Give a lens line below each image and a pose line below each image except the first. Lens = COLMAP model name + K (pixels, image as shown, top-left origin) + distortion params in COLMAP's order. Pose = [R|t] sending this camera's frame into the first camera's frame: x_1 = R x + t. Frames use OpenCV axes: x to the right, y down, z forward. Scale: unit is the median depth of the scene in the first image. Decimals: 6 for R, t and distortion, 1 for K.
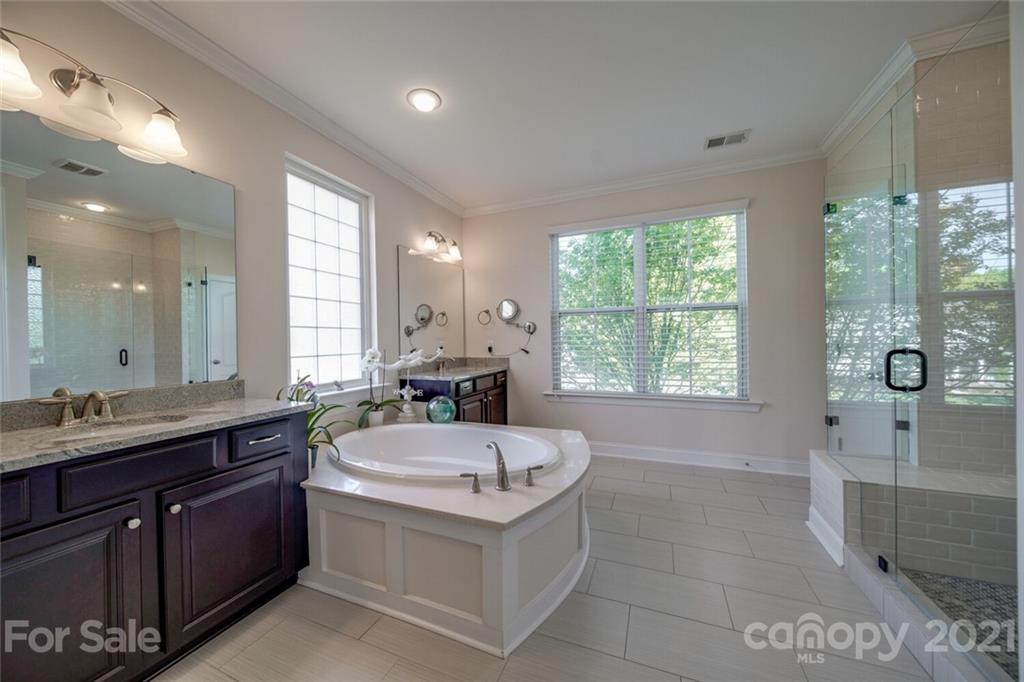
lens RADIAL K [[359.5, 0, 509.3], [0, 359.5, 340.7], [0, 0, 1]] dist [-0.002821, -0.000058]
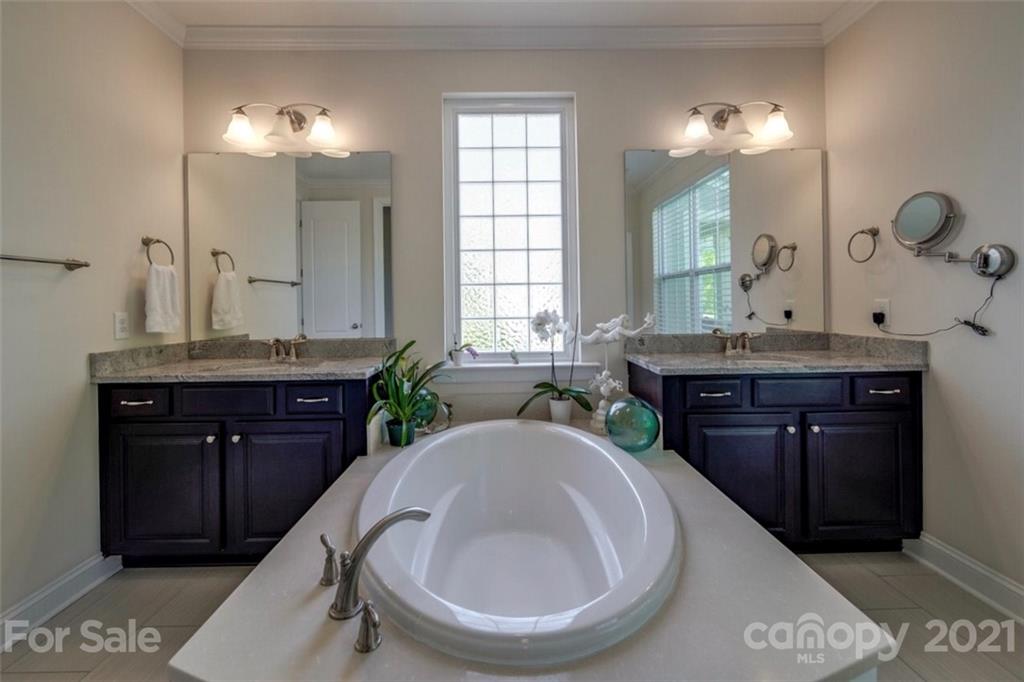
lens RADIAL K [[418.2, 0, 507.3], [0, 418.2, 305.1], [0, 0, 1]] dist [-0.001754, 0.000015]
pose [[0.401051, 0.010214, -0.915999, 0.329302], [0.006009, 0.999887, 0.013780, -0.001760], [0.916036, -0.011030, 0.400945, 0.563171]]
